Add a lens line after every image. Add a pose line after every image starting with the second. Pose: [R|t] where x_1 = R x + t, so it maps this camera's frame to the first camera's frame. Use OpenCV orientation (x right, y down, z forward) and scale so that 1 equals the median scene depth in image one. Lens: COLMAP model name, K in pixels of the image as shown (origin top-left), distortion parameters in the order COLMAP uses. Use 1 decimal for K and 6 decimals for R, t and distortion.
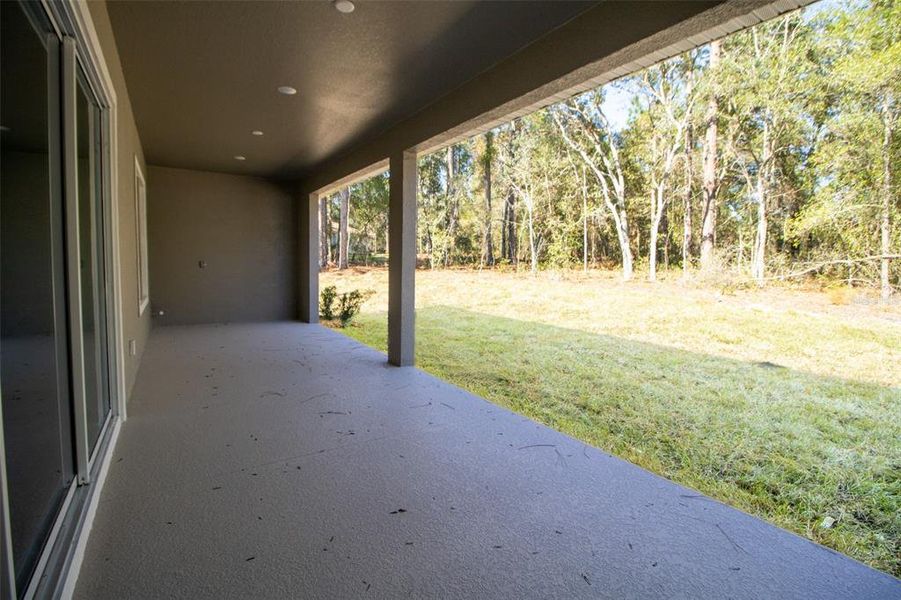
lens RADIAL K [[436.4, 0, 452.7], [0, 436.4, 279.8], [0, 0, 1]] dist [0.000674, -0.015070]
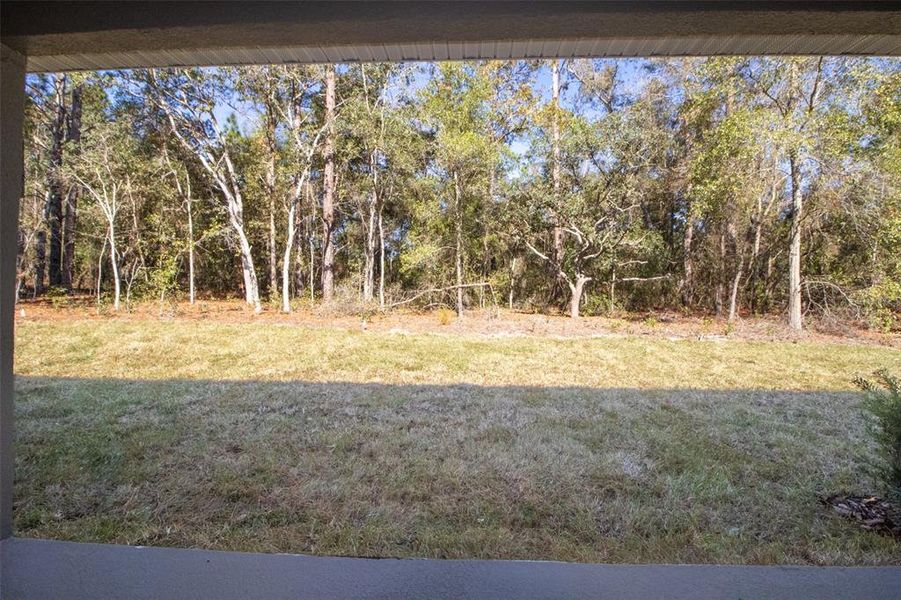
lens RADIAL K [[436.4, 0, 452.7], [0, 436.4, 279.8], [0, 0, 1]] dist [0.000674, -0.015070]
pose [[0.594841, 0.021344, 0.803560, -0.064534], [0.037270, 0.997840, -0.054093, -0.002666], [-0.802979, 0.062126, 0.592760, 0.159770]]
